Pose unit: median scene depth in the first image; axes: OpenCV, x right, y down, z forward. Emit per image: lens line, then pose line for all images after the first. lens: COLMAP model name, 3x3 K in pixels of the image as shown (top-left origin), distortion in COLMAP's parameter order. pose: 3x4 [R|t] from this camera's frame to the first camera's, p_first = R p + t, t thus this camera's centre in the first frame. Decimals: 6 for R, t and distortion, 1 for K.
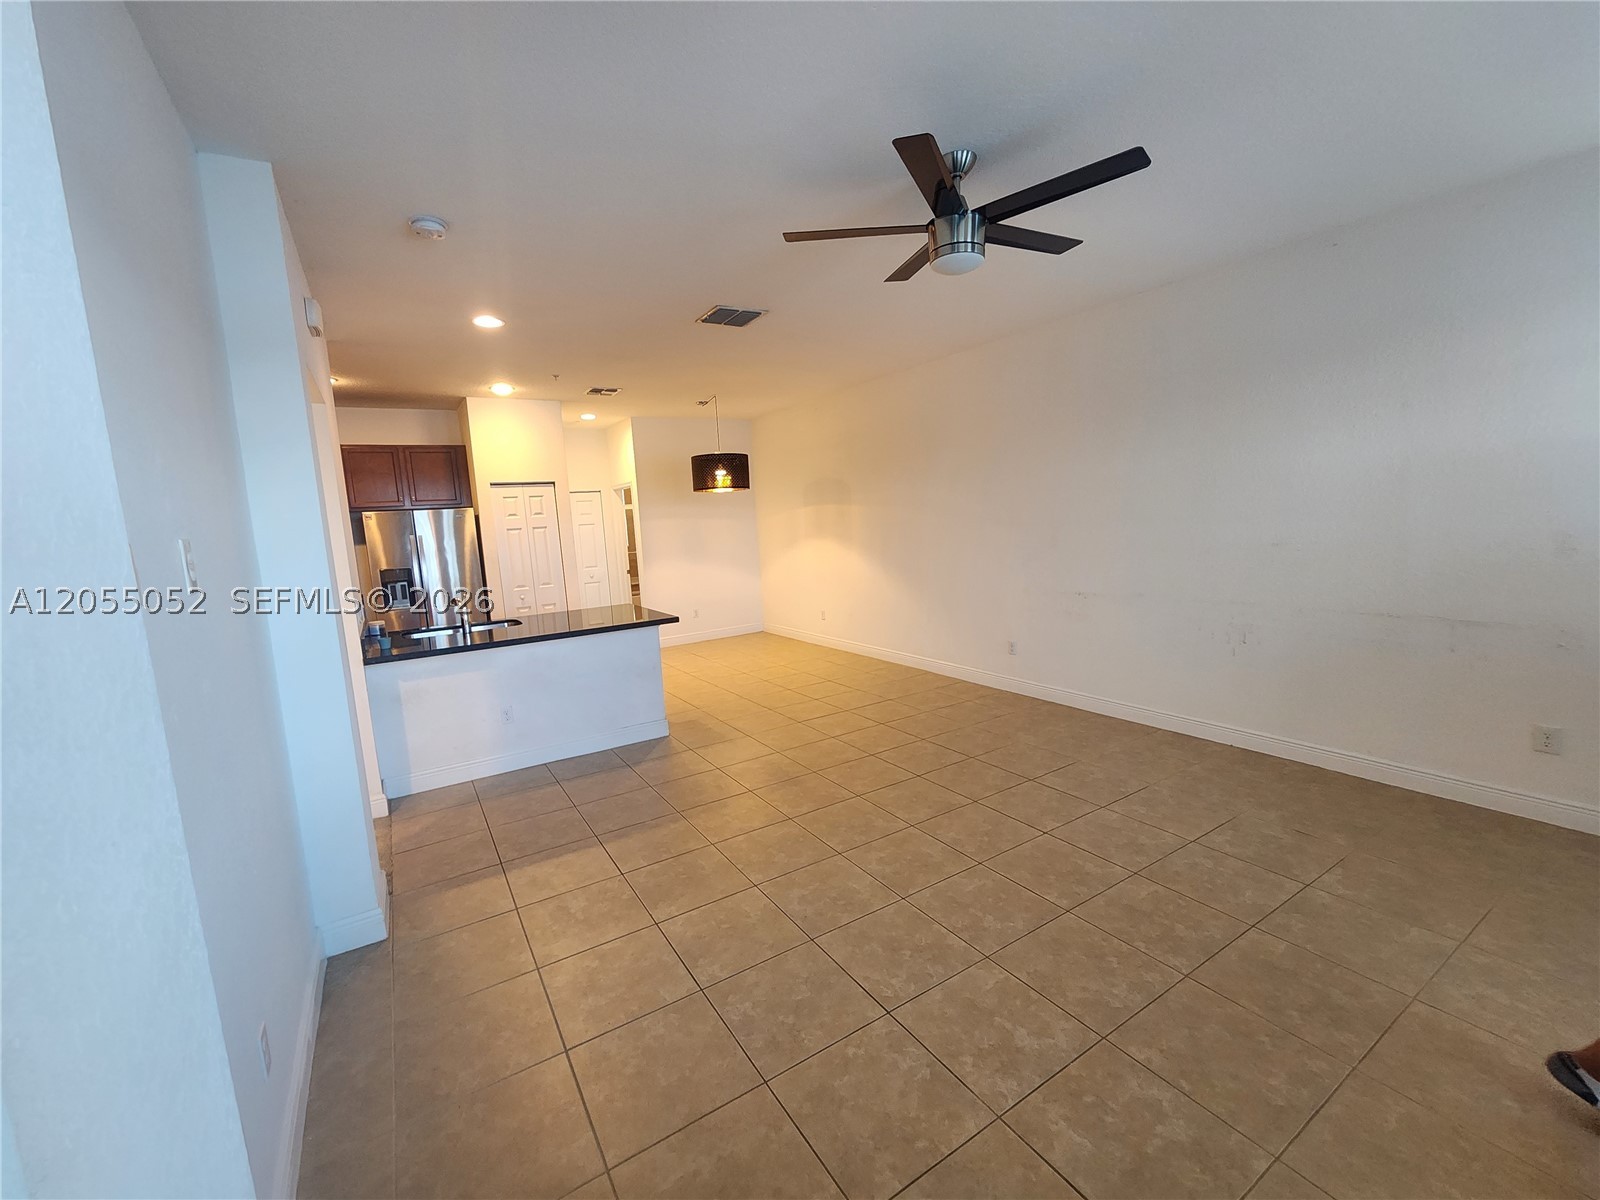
lens RADIAL K [[660.5, 0, 797.2], [0, 660.5, 601.1], [0, 0, 1]] dist [-0.001569, -0.001187]
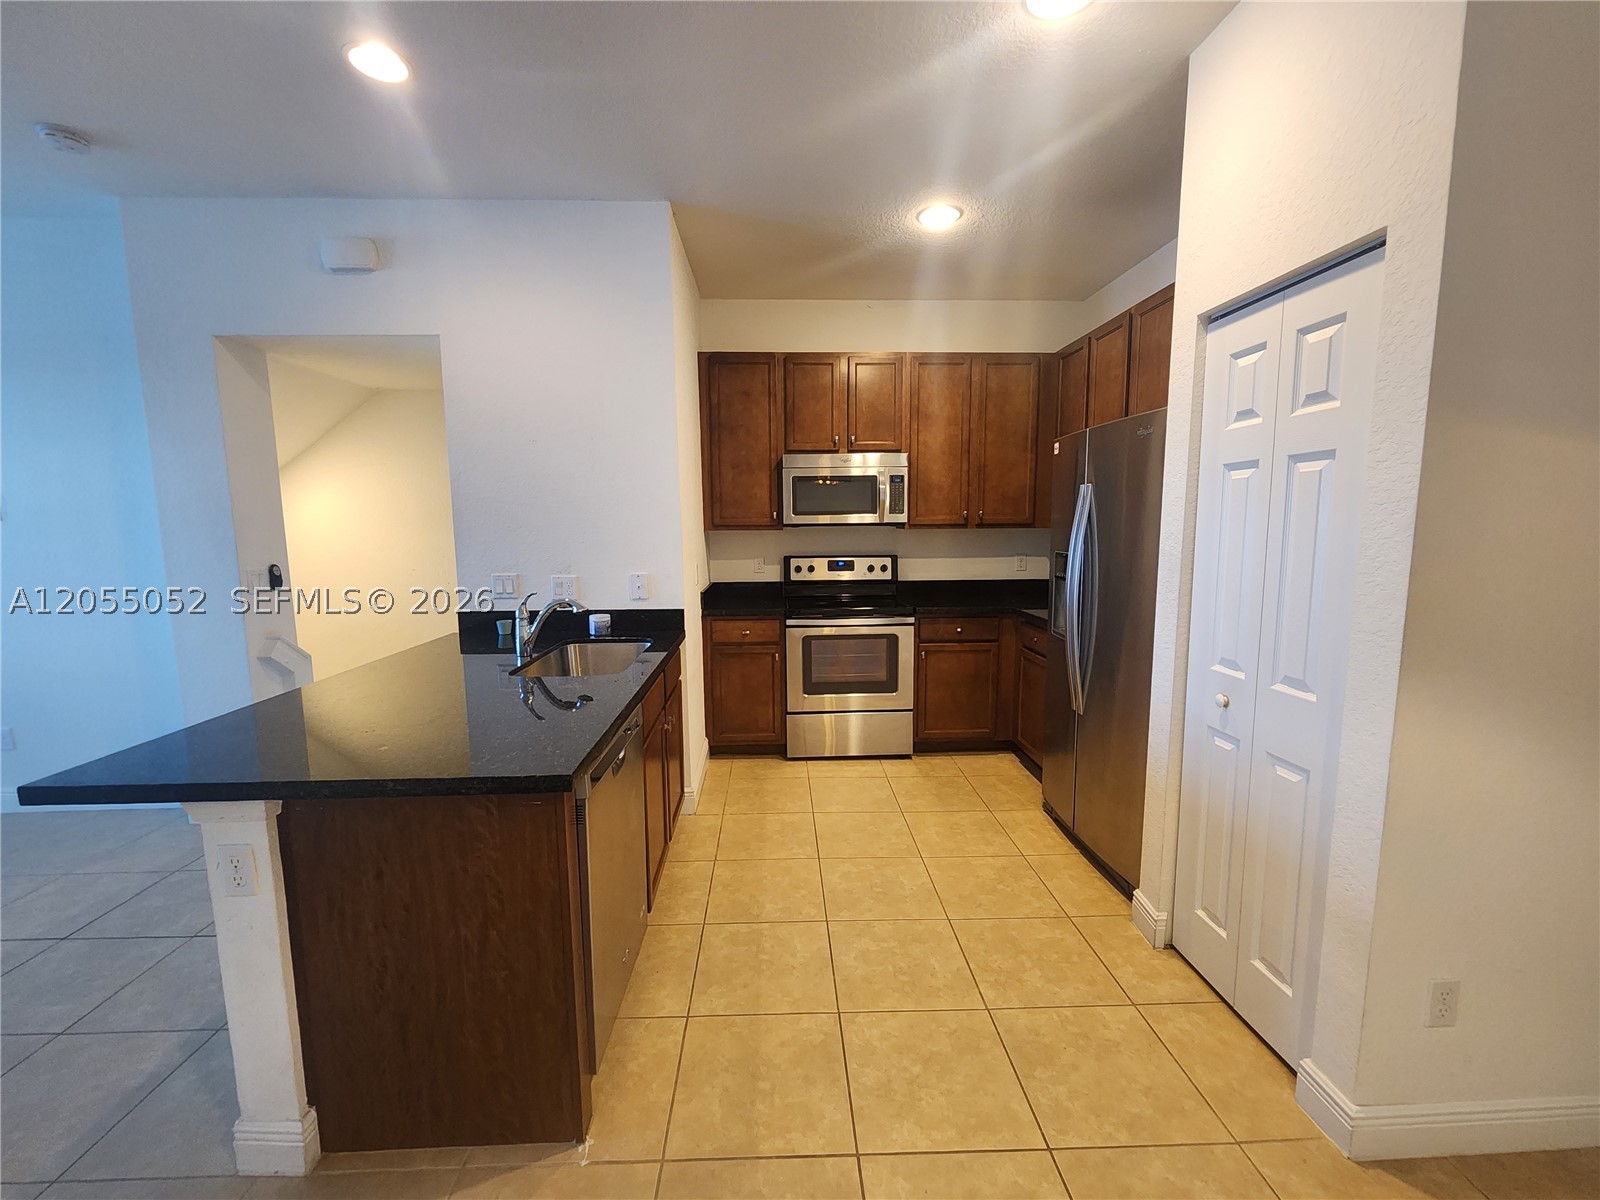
lens RADIAL K [[660.5, 0, 797.2], [0, 660.5, 601.1], [0, 0, 1]] dist [-0.001569, -0.001187]
pose [[-0.496084, 0.161349, -0.853152, -0.191389], [-0.077770, 0.970376, 0.228740, -0.243439], [0.864785, 0.179824, -0.468840, 2.335284]]
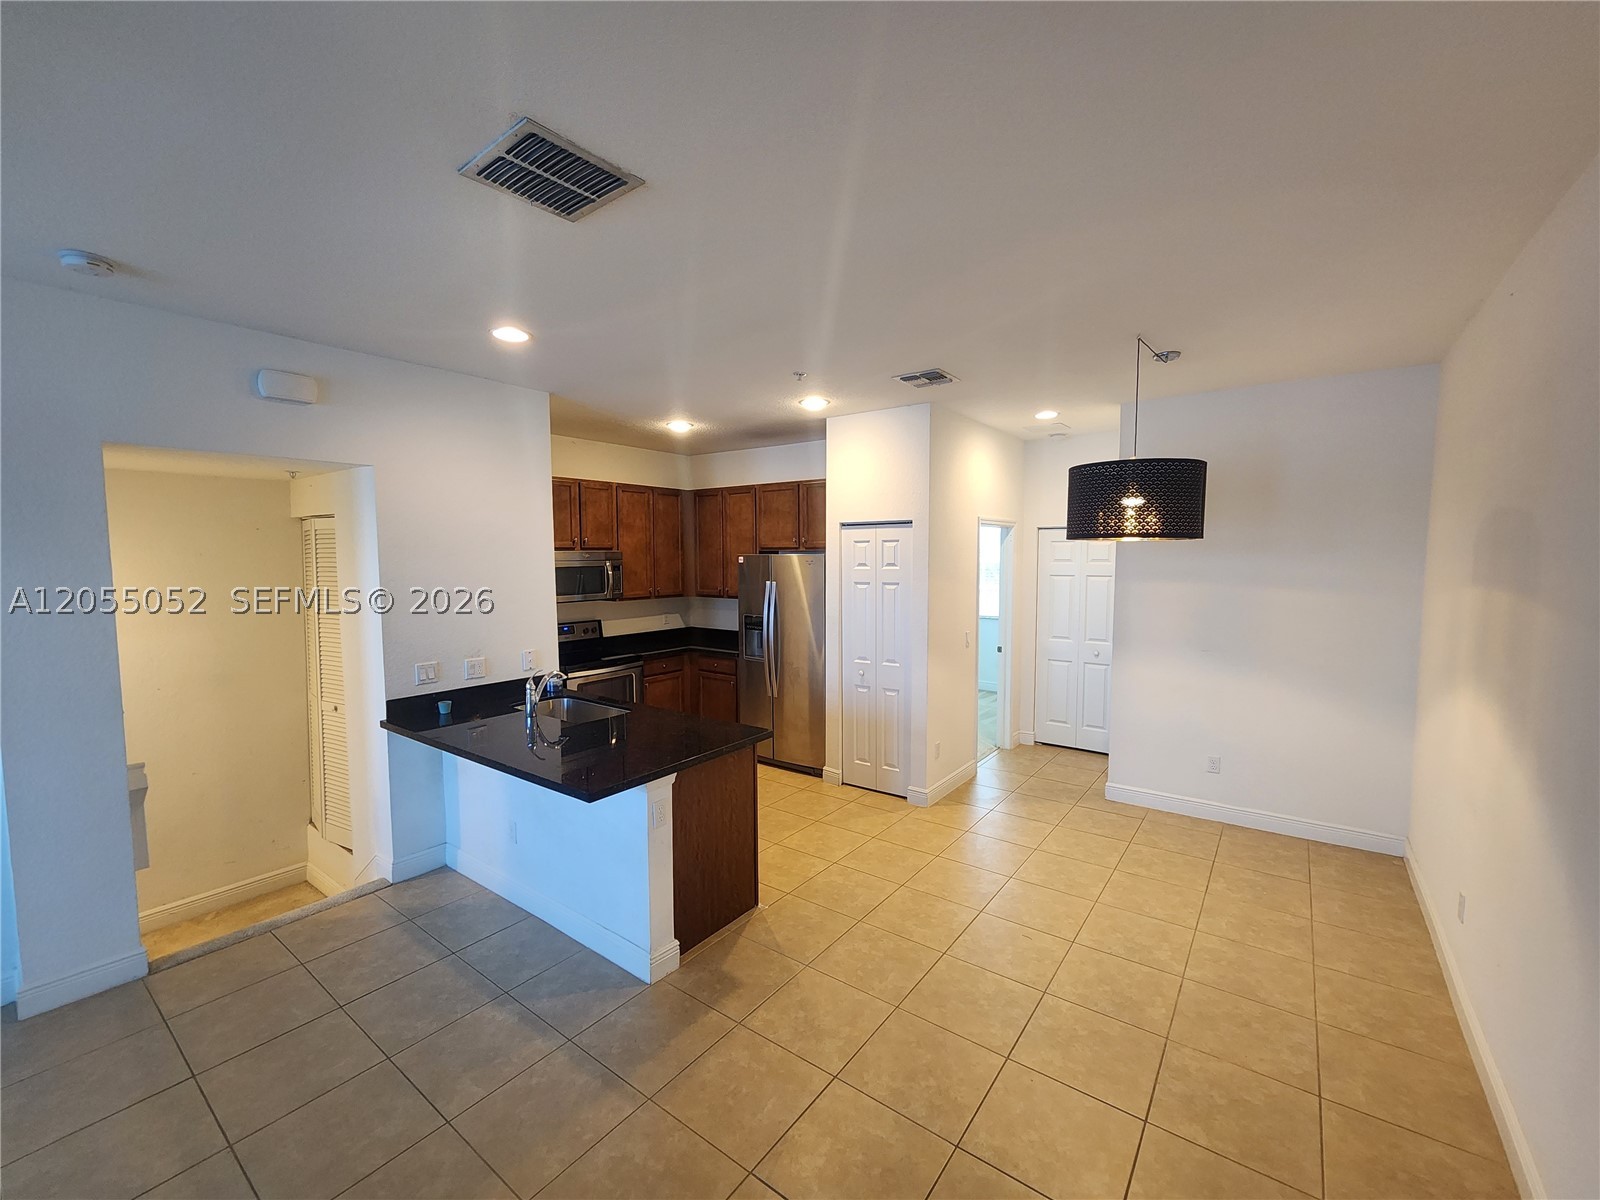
lens RADIAL K [[660.5, 0, 797.2], [0, 660.5, 601.1], [0, 0, 1]] dist [-0.001569, -0.001187]
pose [[0.359924, 0.119639, -0.925279, 0.597922], [-0.136569, 0.987817, 0.074602, -0.322437], [0.922932, 0.099514, 0.371878, 1.552685]]
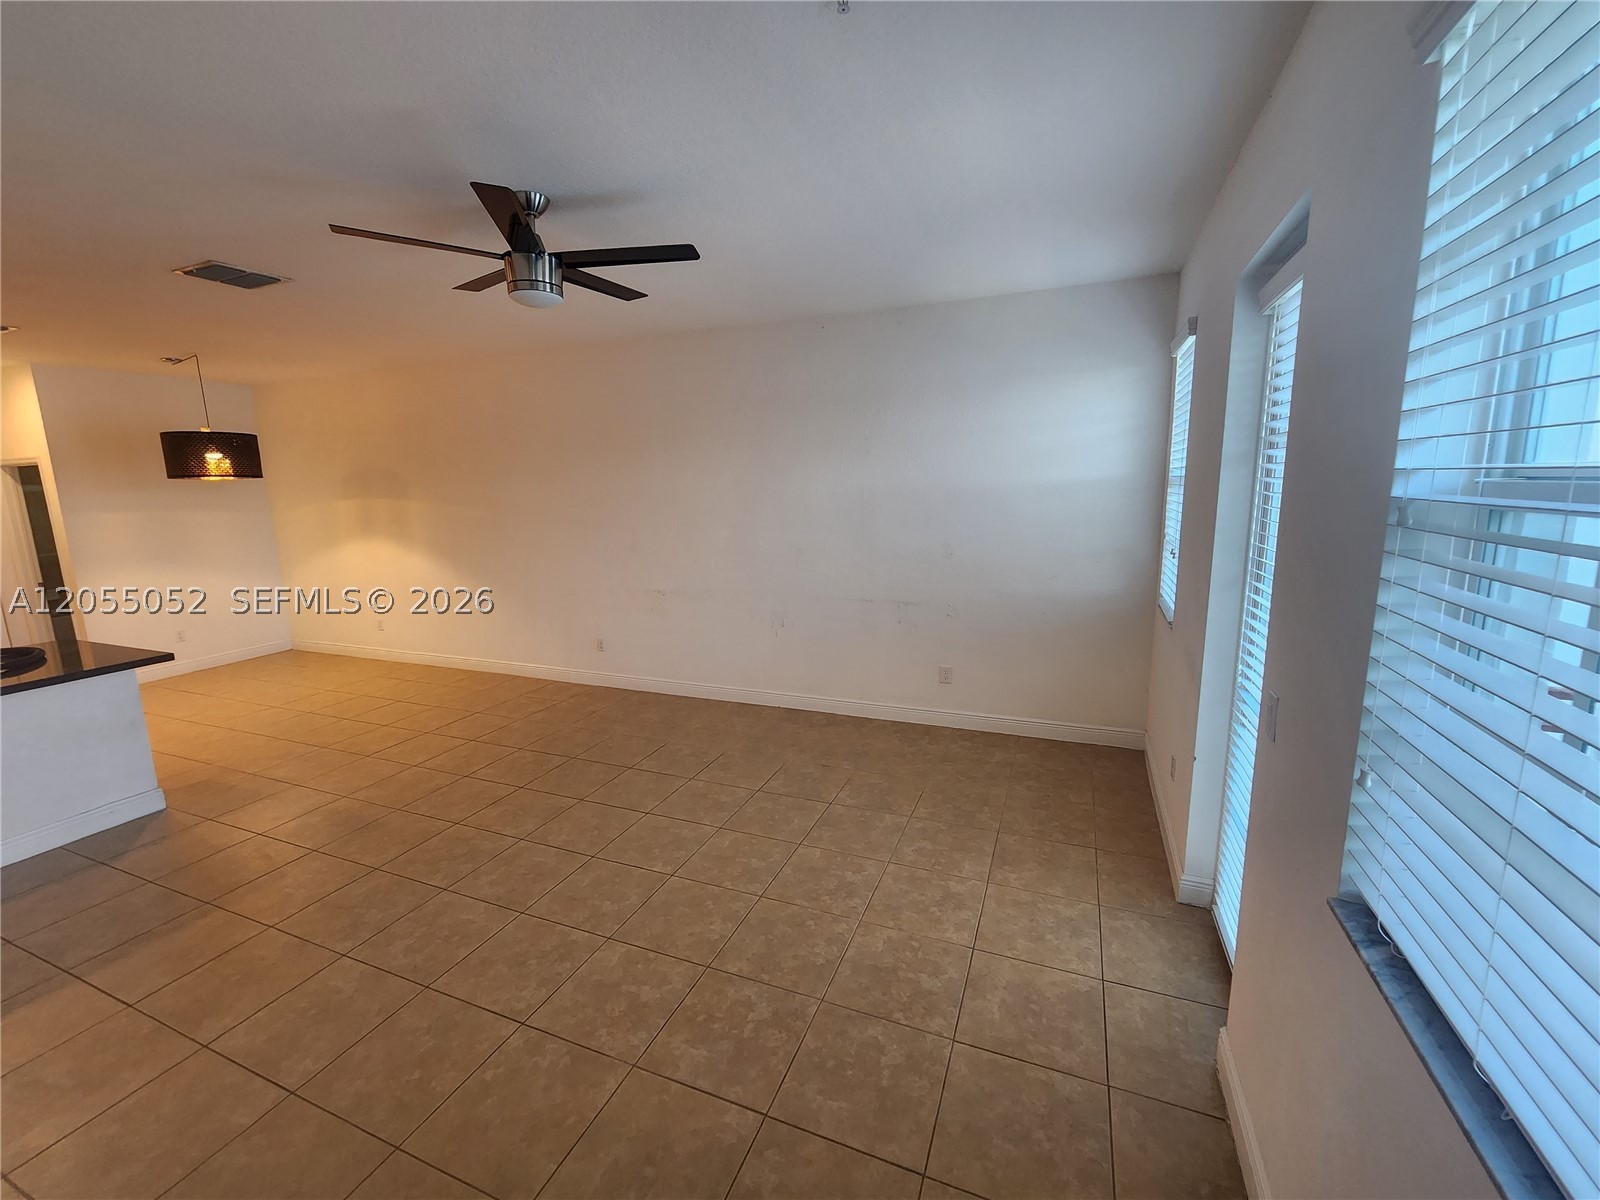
lens RADIAL K [[663.8, 0, 803.3], [0, 663.8, 598.3], [0, 0, 1]] dist [-0.000918, -0.002833]
pose [[0.807217, -0.066146, 0.586537, -0.059224], [0.052350, 0.997808, 0.040481, -0.056253], [-0.587929, -0.001972, 0.808910, -0.090104]]
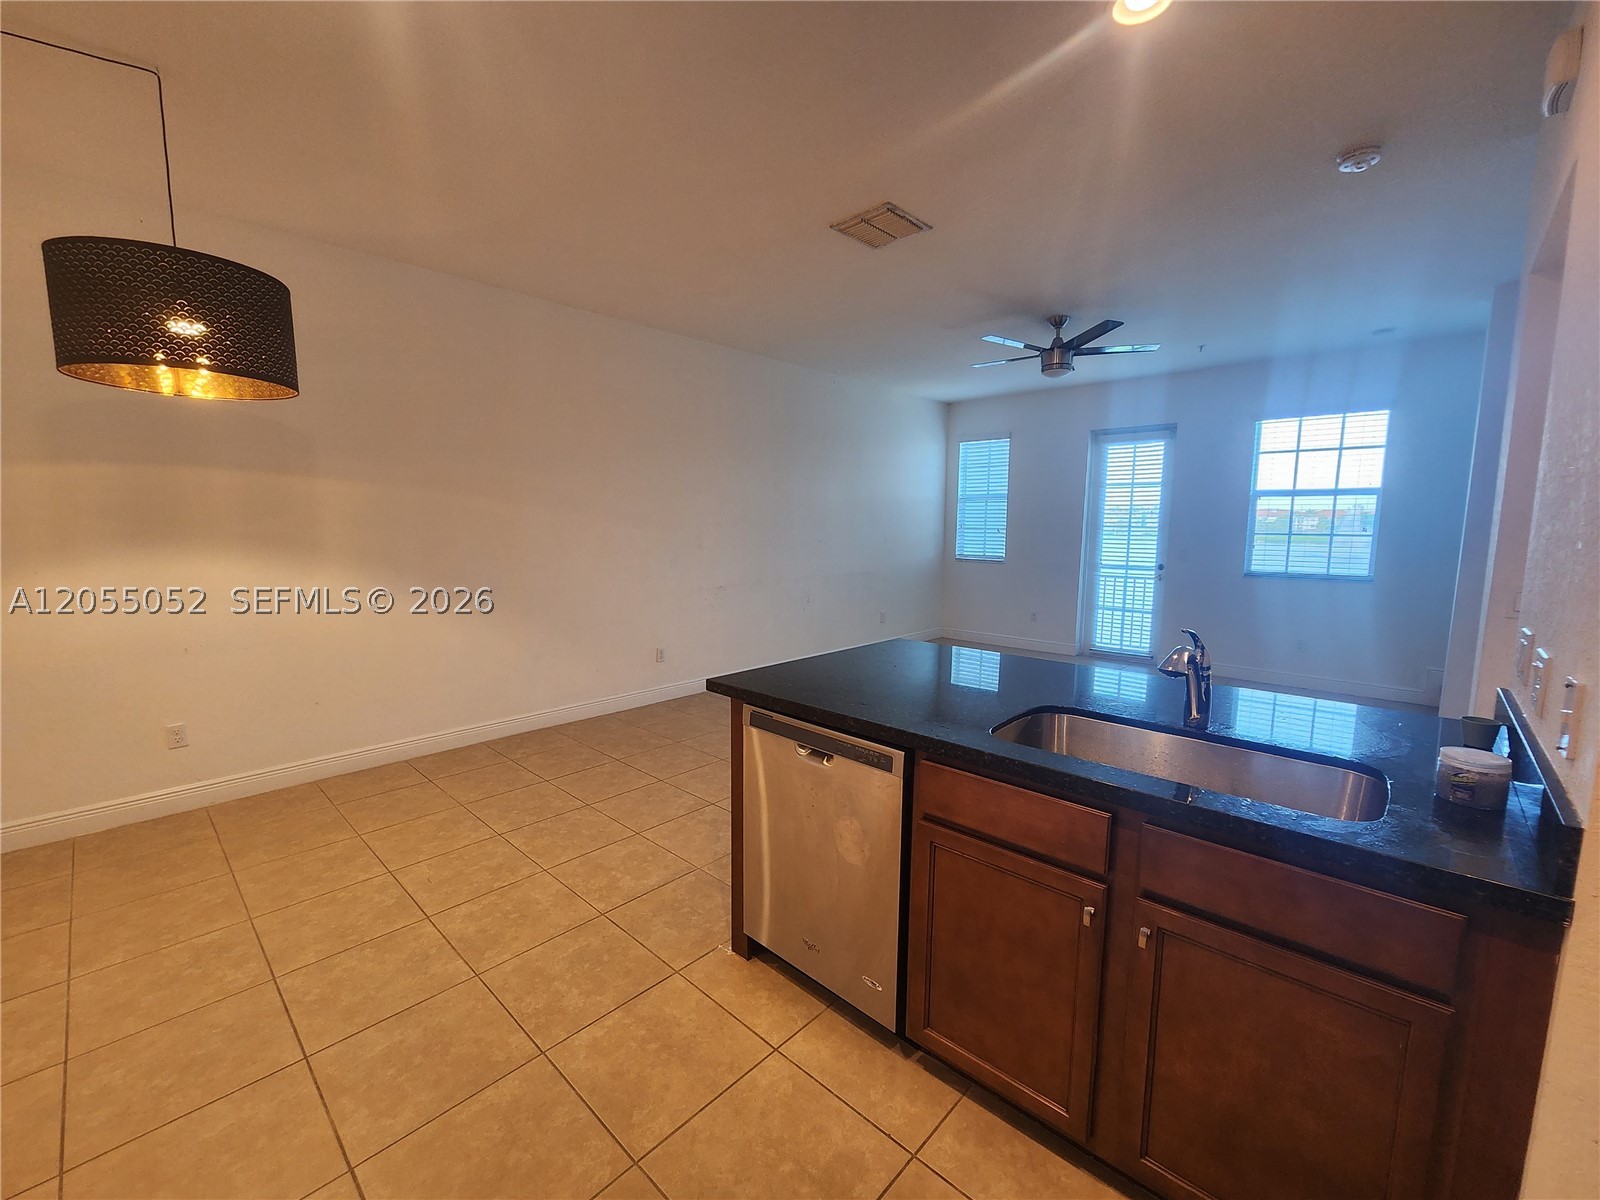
lens RADIAL K [[660.5, 0, 797.2], [0, 660.5, 601.1], [0, 0, 1]] dist [-0.001569, -0.001187]
pose [[-0.257079, -0.061750, 0.964415, -1.269656], [0.130081, 0.986663, 0.097849, -0.145491], [-0.957595, 0.150607, -0.245618, 2.058605]]
